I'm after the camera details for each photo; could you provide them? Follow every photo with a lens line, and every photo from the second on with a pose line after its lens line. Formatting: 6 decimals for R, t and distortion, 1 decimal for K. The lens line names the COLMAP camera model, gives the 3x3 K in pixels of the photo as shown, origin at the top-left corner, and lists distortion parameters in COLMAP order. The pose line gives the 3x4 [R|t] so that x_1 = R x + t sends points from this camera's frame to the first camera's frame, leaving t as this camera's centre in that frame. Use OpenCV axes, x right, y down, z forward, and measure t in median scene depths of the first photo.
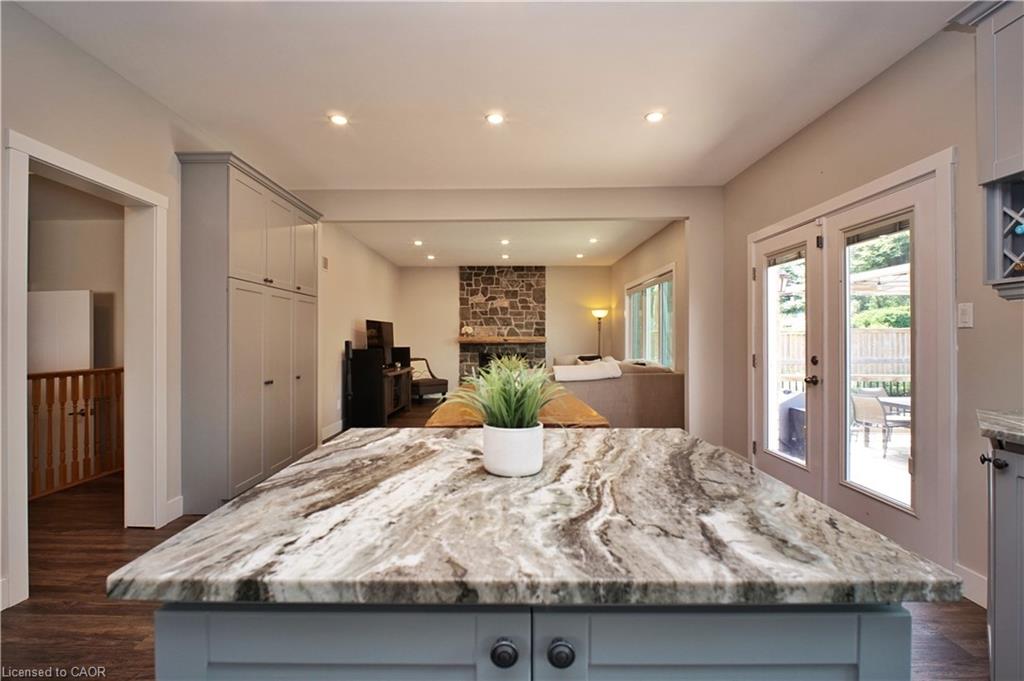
lens RADIAL K [[474.1, 0, 509.9], [0, 474.1, 343.3], [0, 0, 1]] dist [-0.006458, -0.002354]
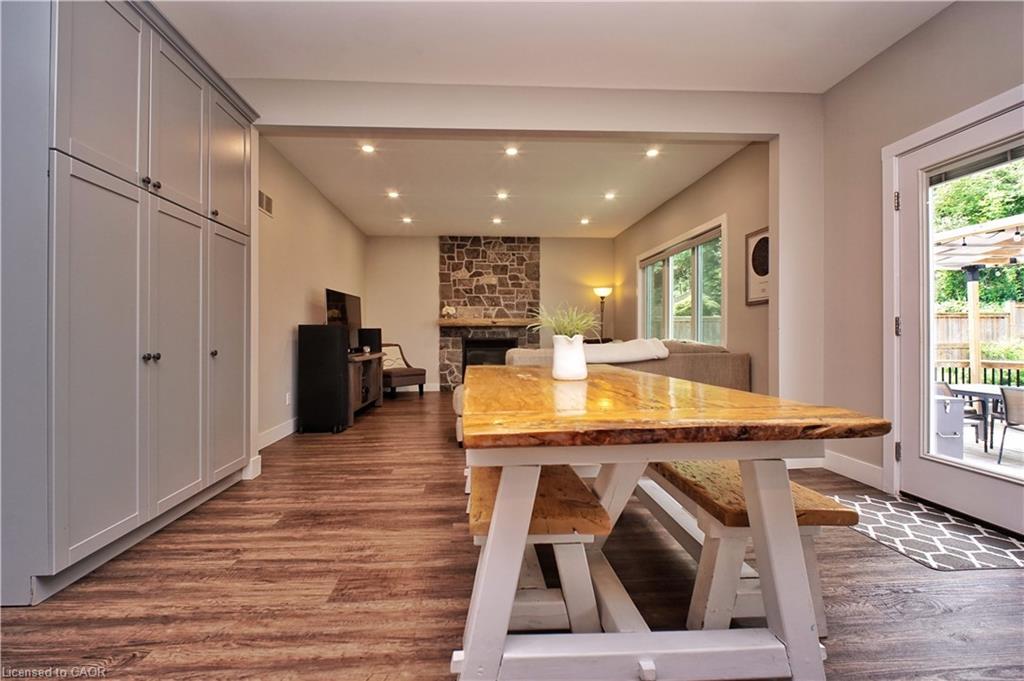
lens RADIAL K [[474.1, 0, 508.8], [0, 474.1, 335.1], [0, 0, 1]] dist [-0.006458, -0.002354]
pose [[0.997632, 0.000679, 0.068770, -0.040992], [-0.000112, 0.999966, -0.008246, 0.022768], [-0.068773, 0.008219, 0.997598, 0.146043]]
